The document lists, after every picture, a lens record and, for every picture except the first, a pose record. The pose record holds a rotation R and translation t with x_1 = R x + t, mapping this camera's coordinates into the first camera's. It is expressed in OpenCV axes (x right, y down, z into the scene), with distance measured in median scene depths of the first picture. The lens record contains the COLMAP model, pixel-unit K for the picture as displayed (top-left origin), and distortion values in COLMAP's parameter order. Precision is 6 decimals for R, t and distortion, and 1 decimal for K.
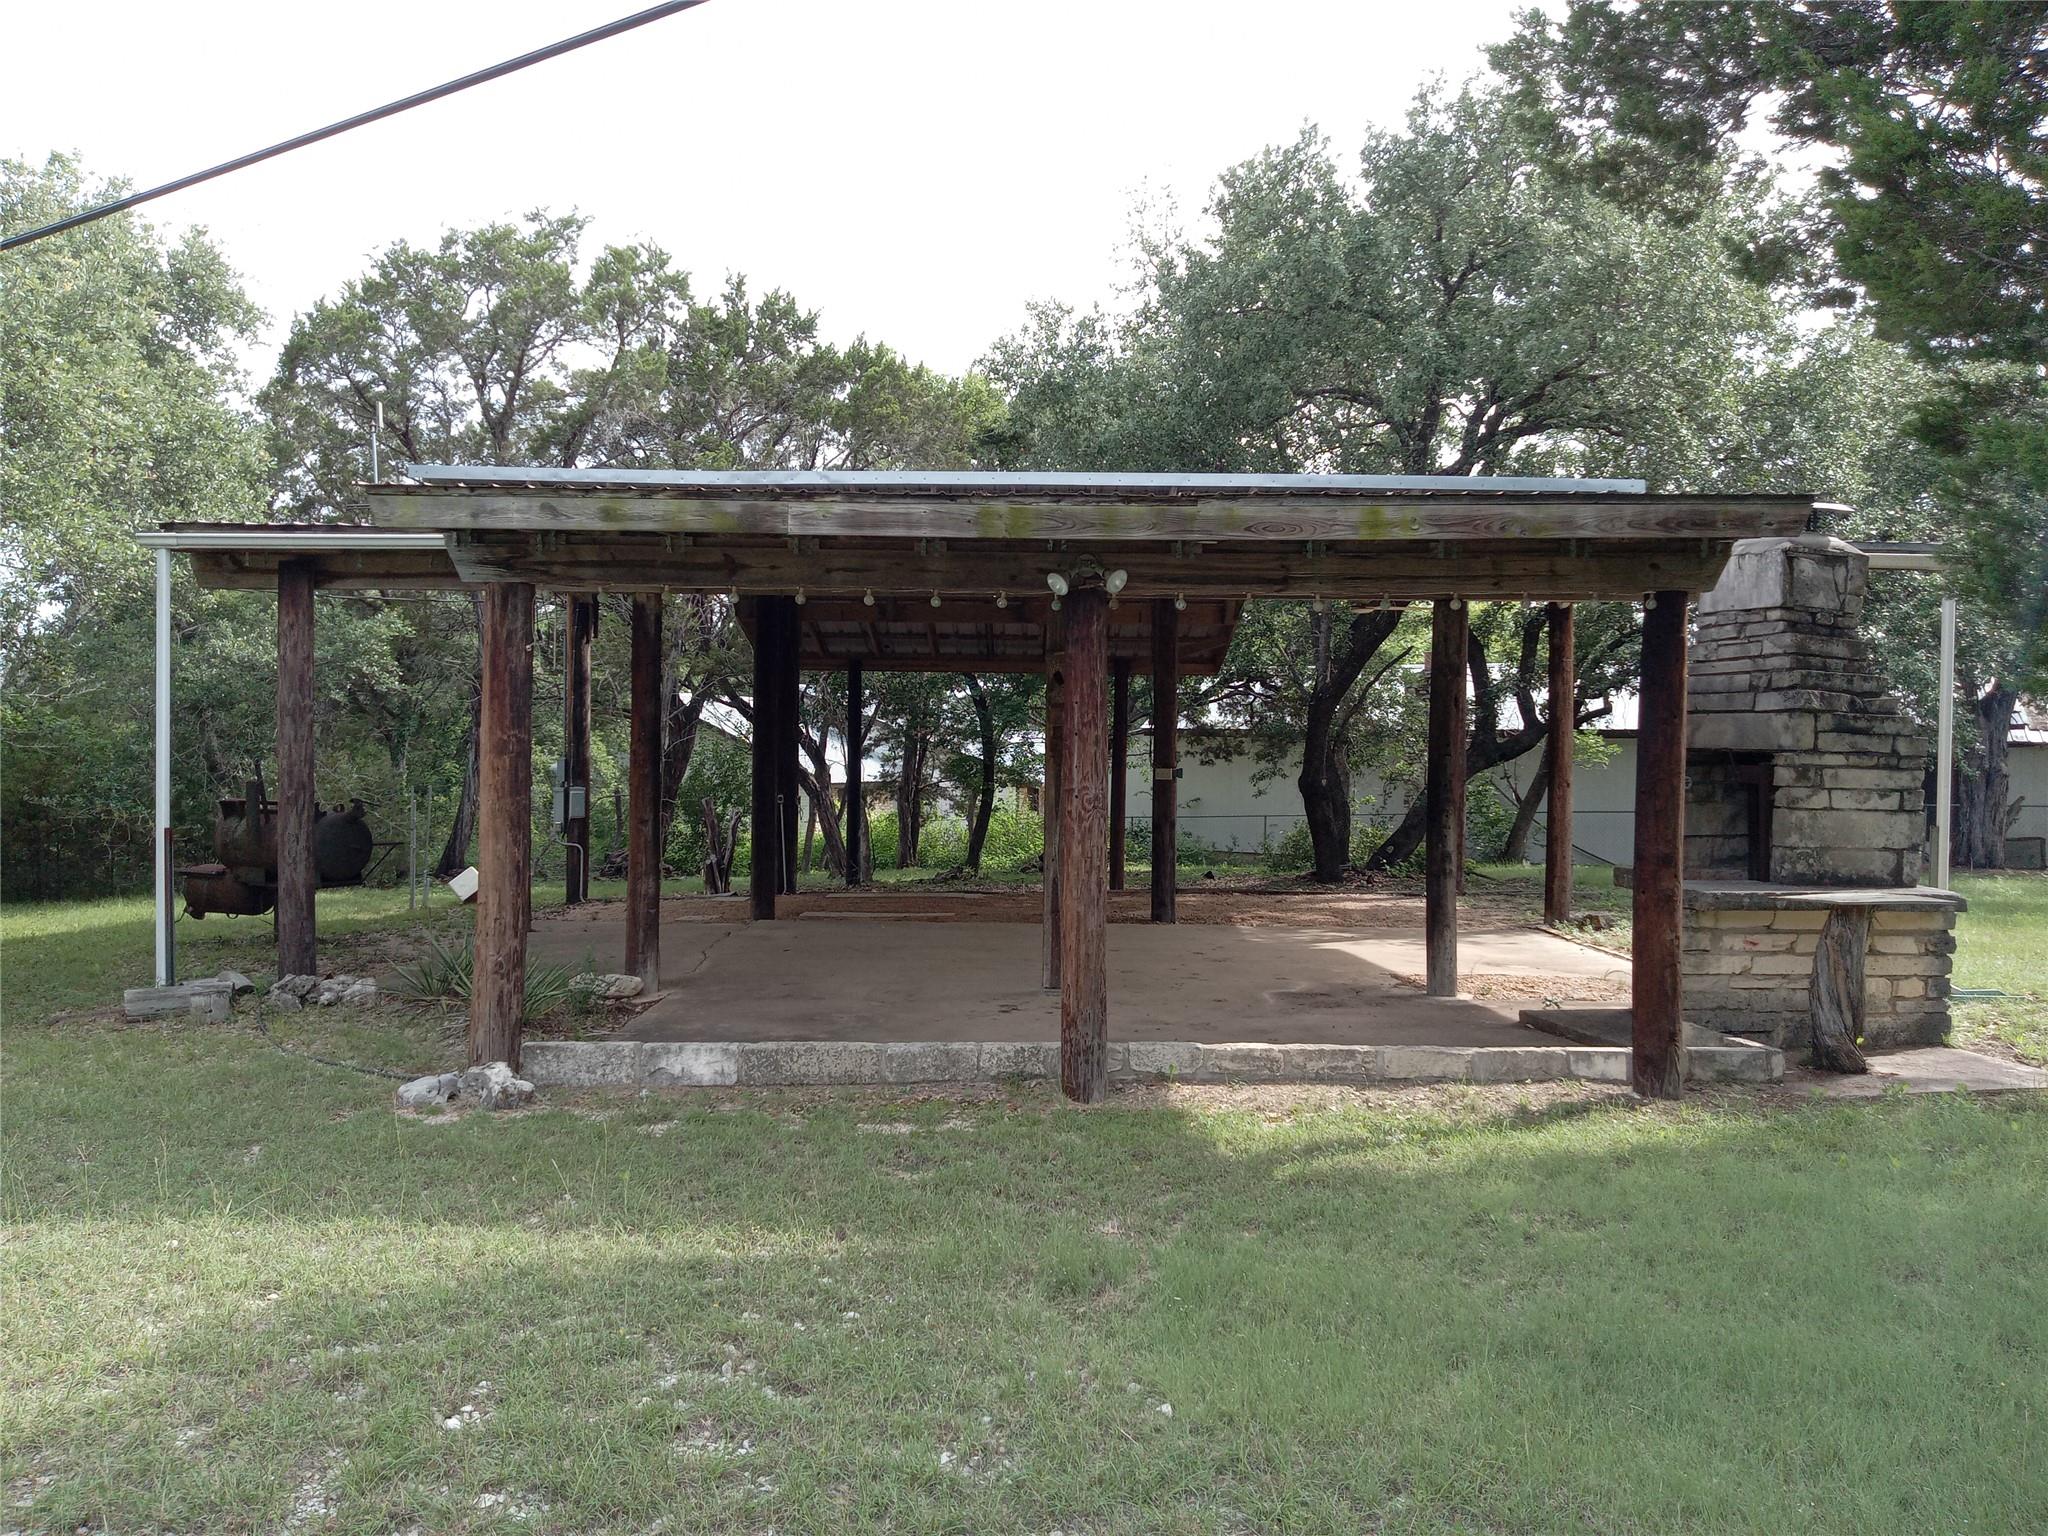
lens RADIAL K [[1253.5, 0, 1024.0], [0, 1253.5, 768.0], [0, 0, 1]] dist [0.029971, -0.000476]
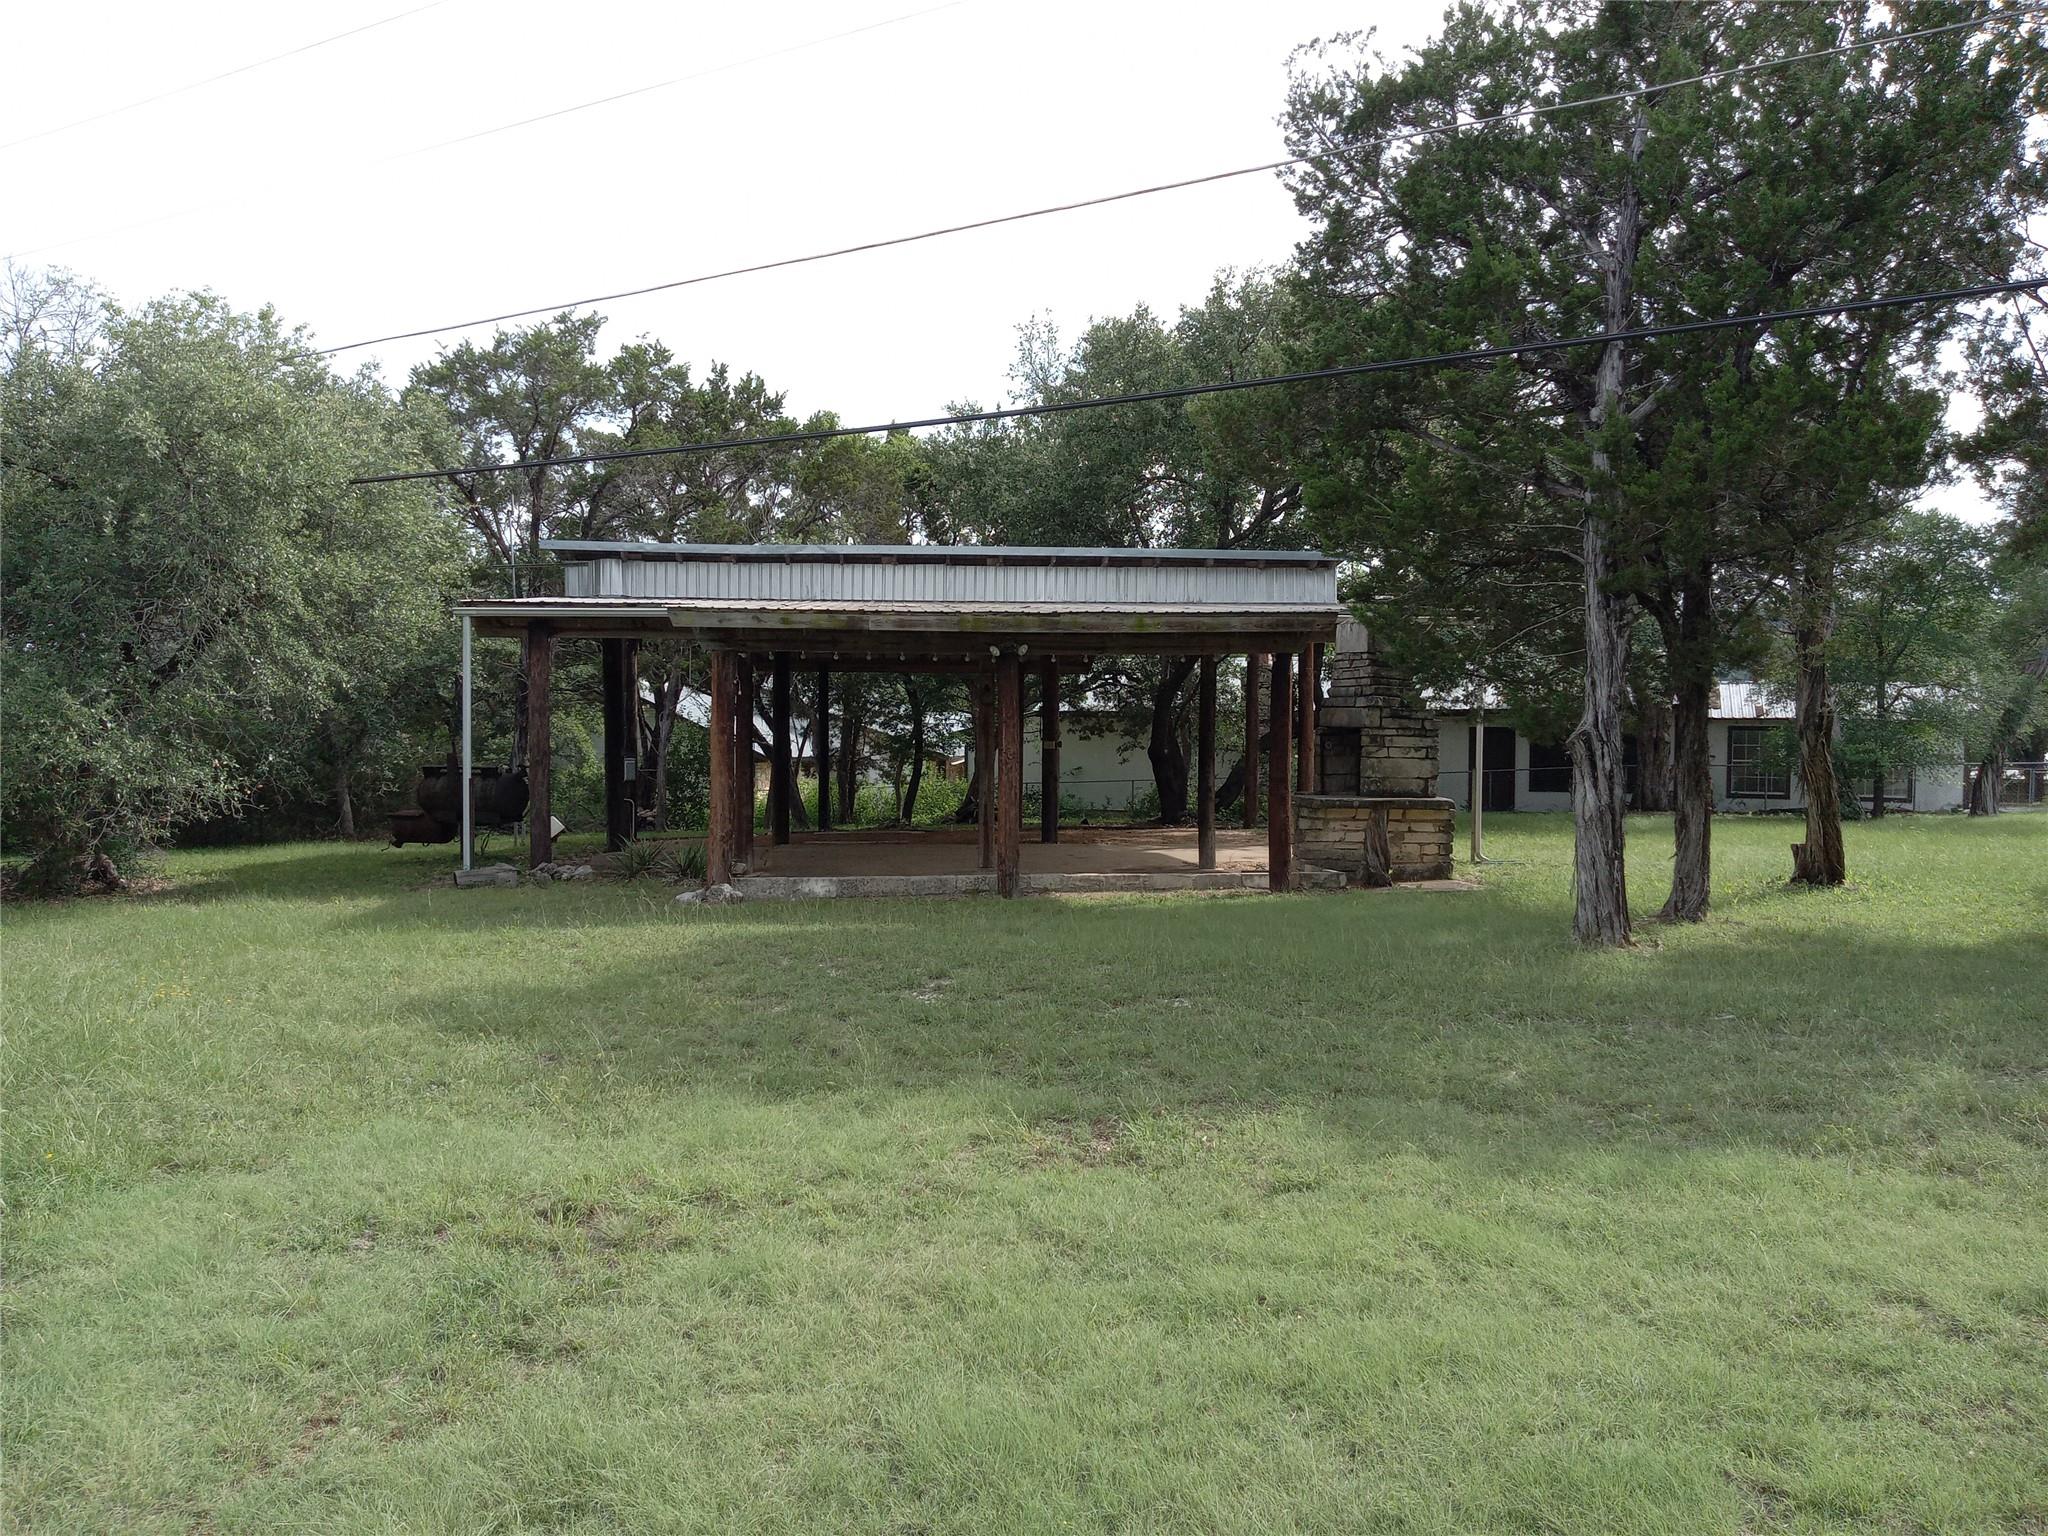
lens RADIAL K [[1253.5, 0, 1024.0], [0, 1253.5, 768.0], [0, 0, 1]] dist [0.029971, -0.000476]
pose [[0.996261, -0.009683, 0.085852, -0.037341], [0.008180, 0.999807, 0.017843, 0.004272], [-0.086008, -0.017074, 0.996148, -0.384850]]
